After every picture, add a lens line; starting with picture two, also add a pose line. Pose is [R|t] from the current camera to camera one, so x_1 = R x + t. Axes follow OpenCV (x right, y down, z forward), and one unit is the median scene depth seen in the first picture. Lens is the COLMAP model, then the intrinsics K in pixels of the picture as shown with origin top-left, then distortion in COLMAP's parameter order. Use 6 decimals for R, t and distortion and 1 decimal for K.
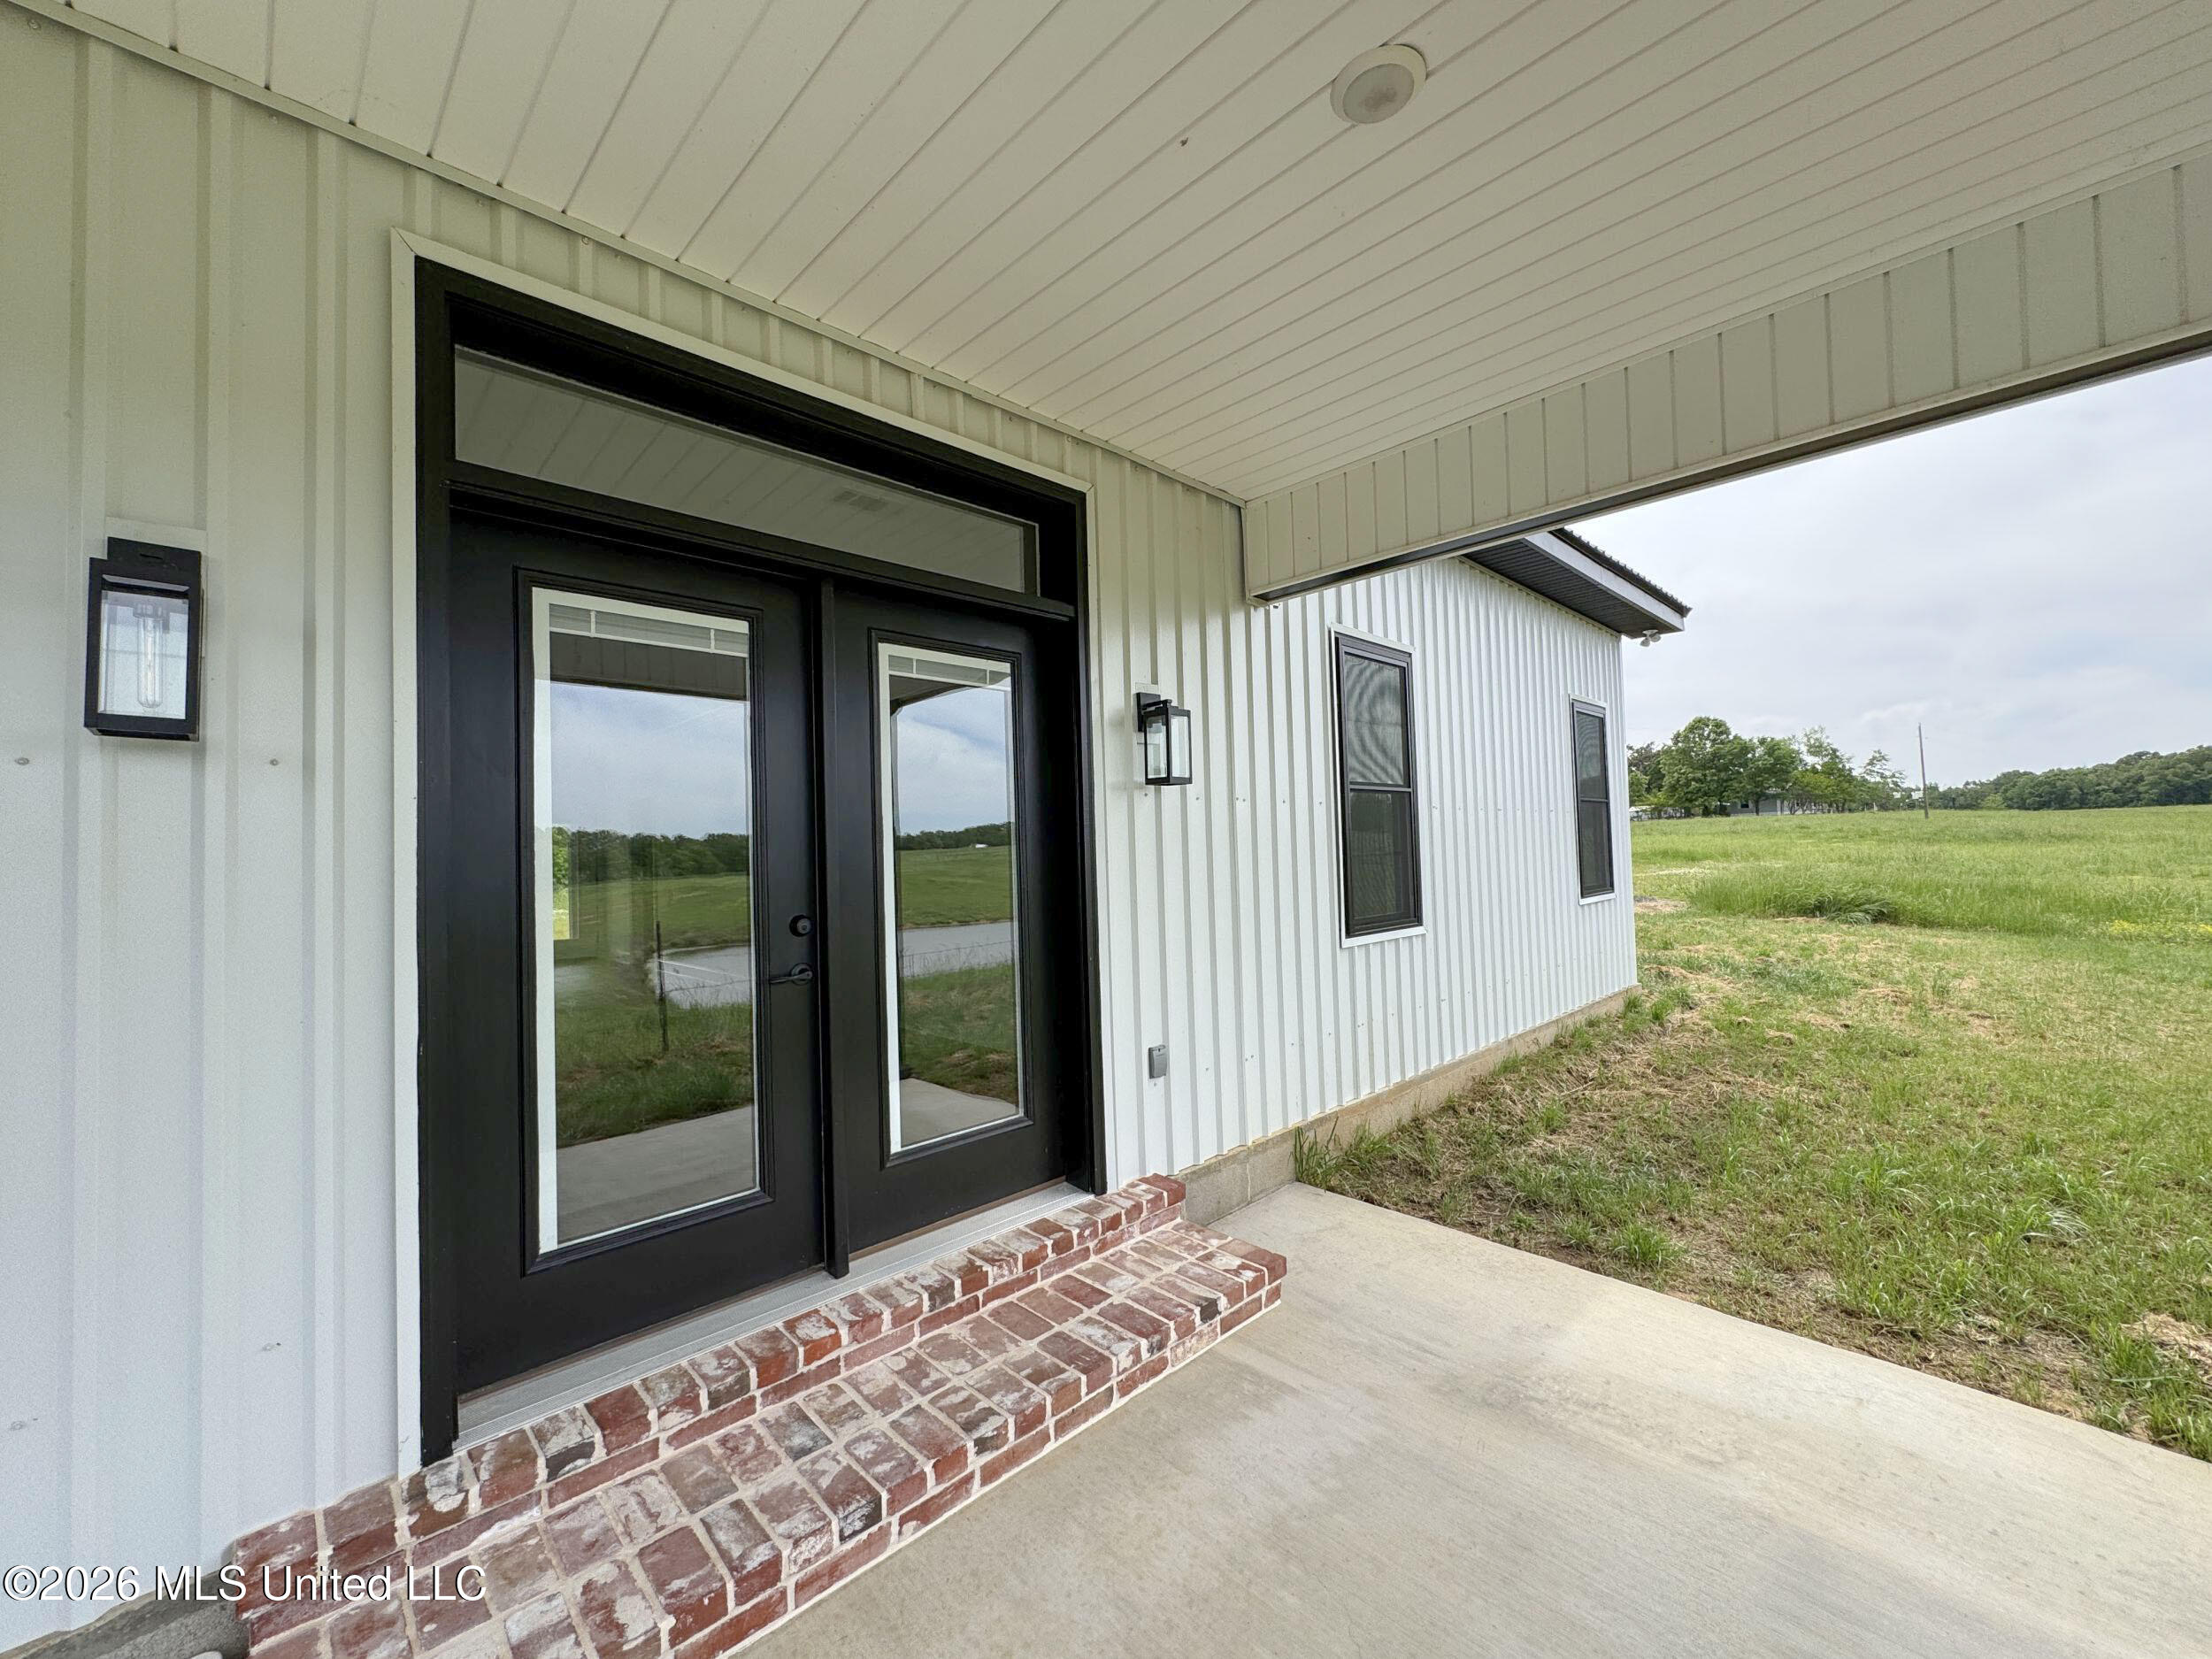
lens RADIAL K [[883.1, 0, 1103.8], [0, 883.1, 825.6], [0, 0, 1]] dist [-0.003192, 0.000207]
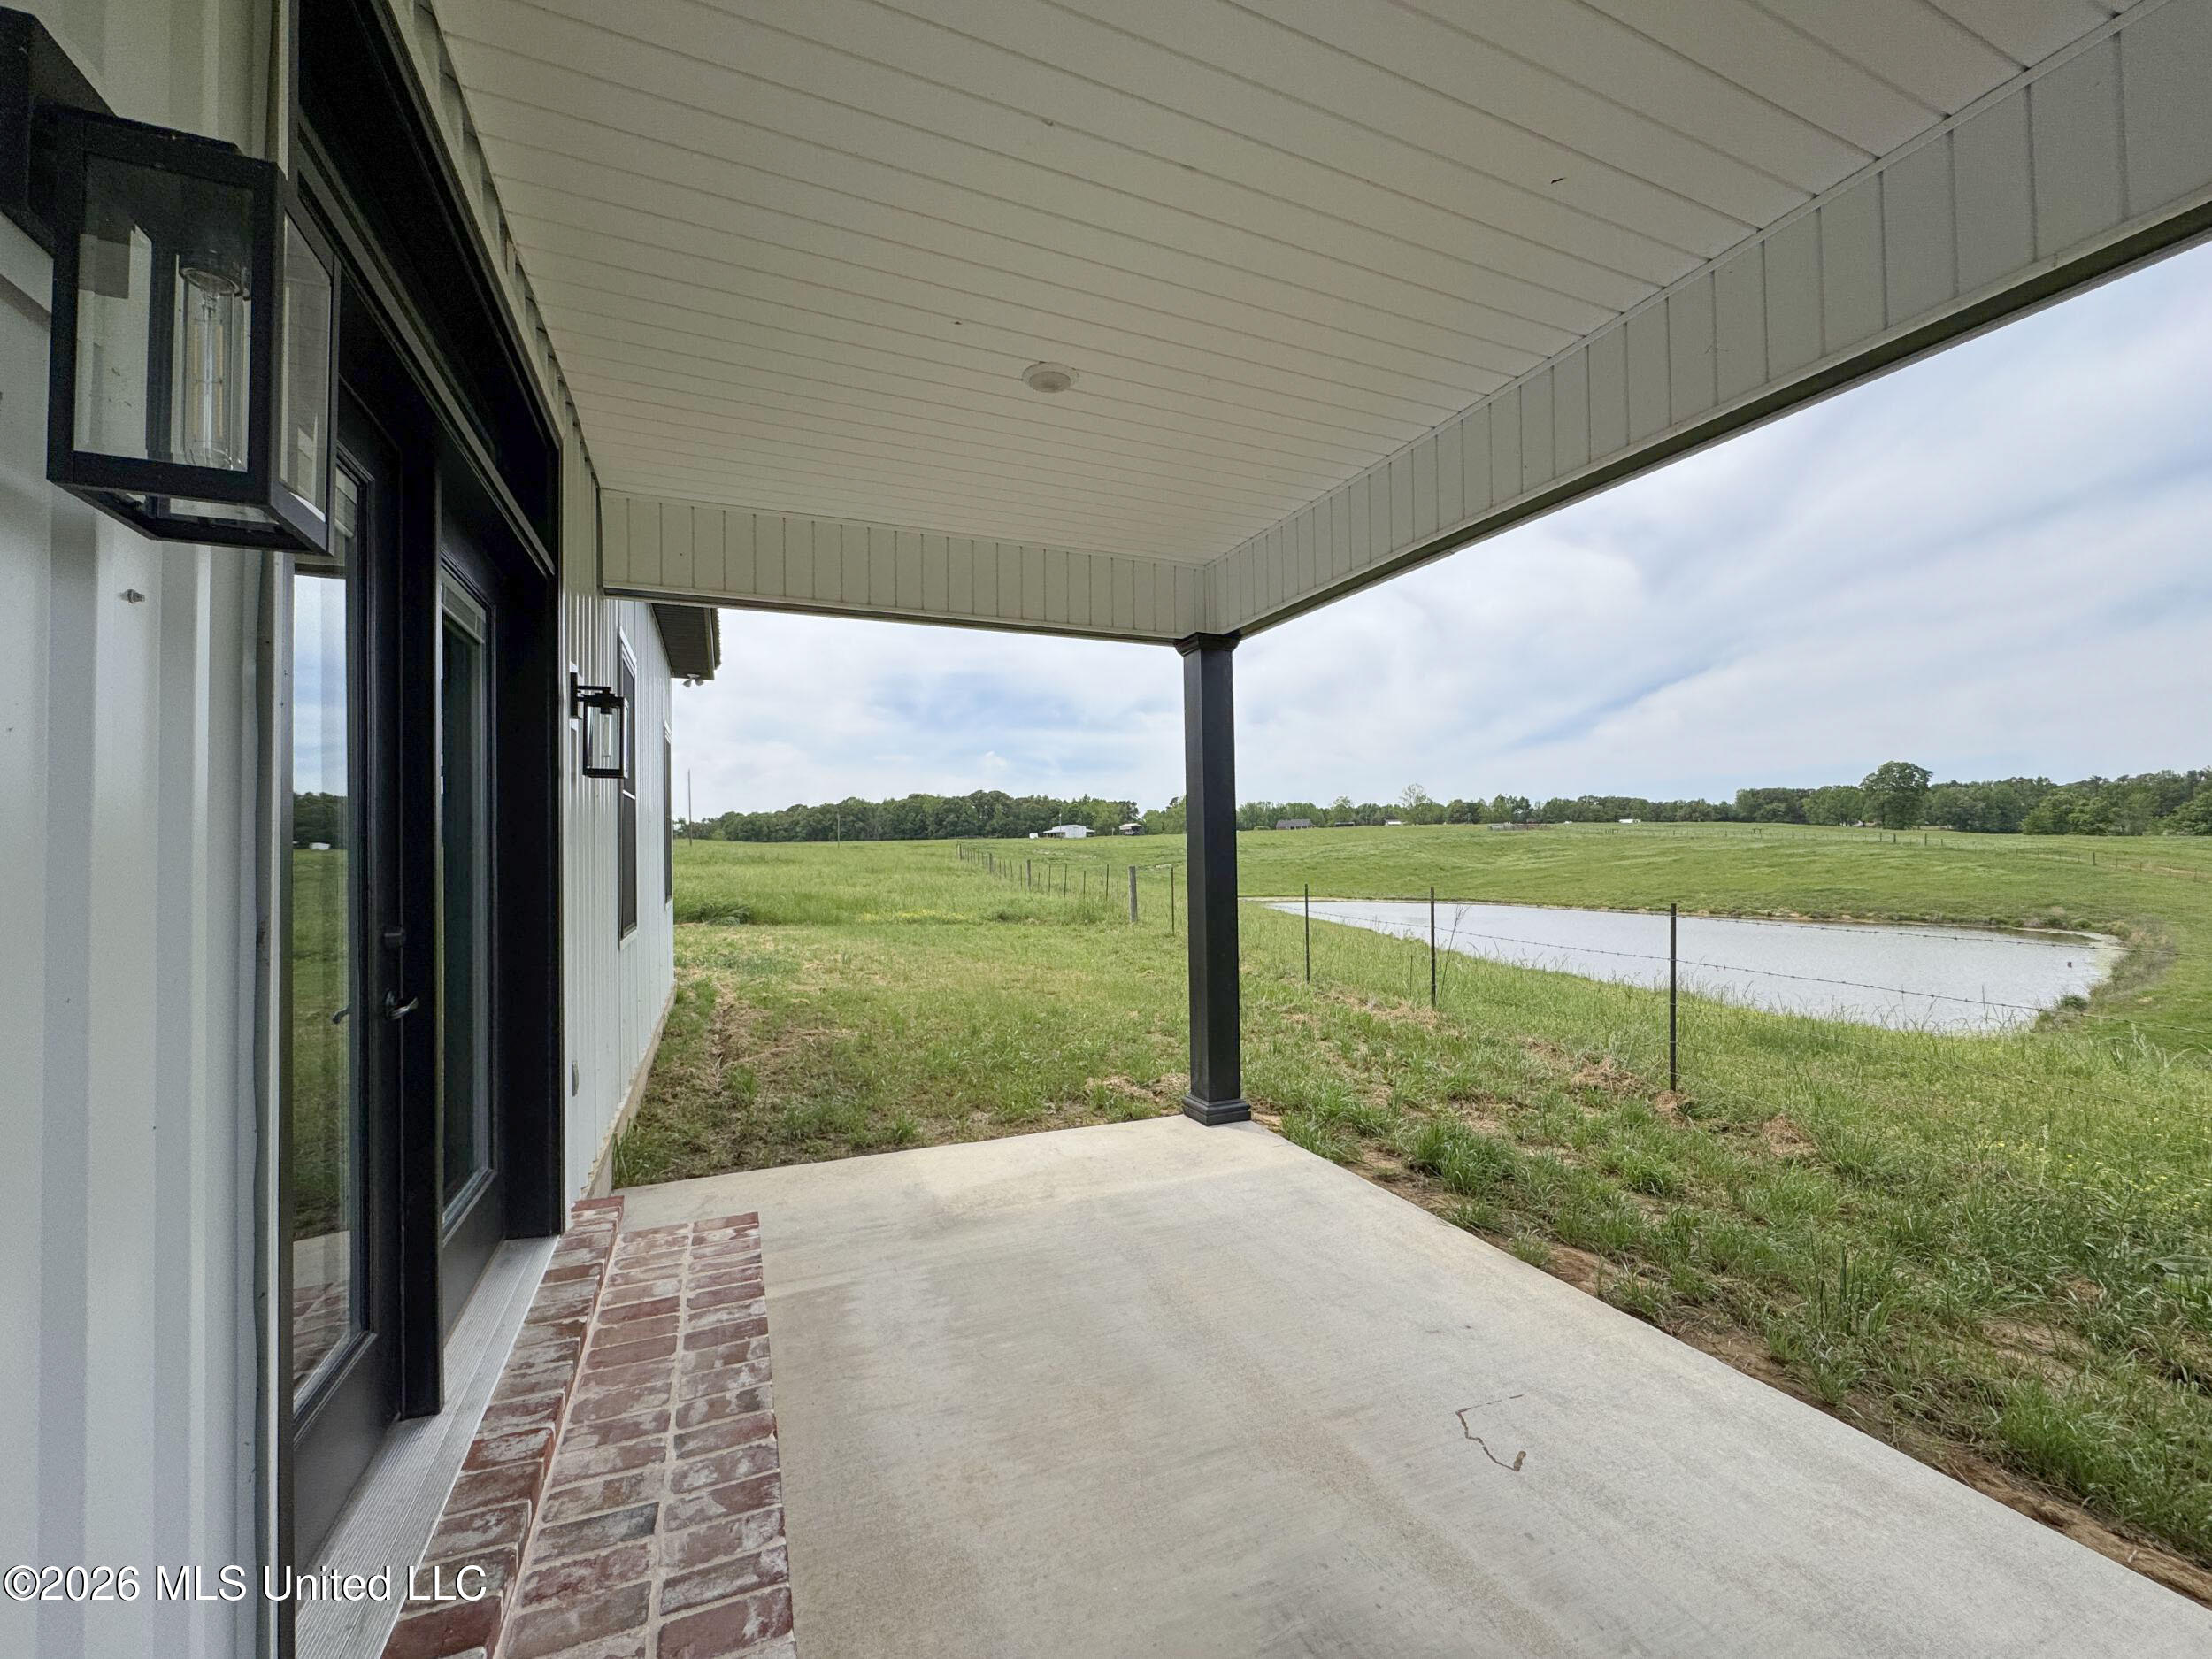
lens RADIAL K [[883.1, 0, 1102.2], [0, 883.1, 836.3], [0, 0, 1]] dist [-0.003192, 0.000207]
pose [[0.356051, 0.037338, 0.933720, -0.748381], [-0.026252, 0.999207, -0.029947, 0.035633], [-0.934098, -0.013850, 0.356748, 0.208650]]
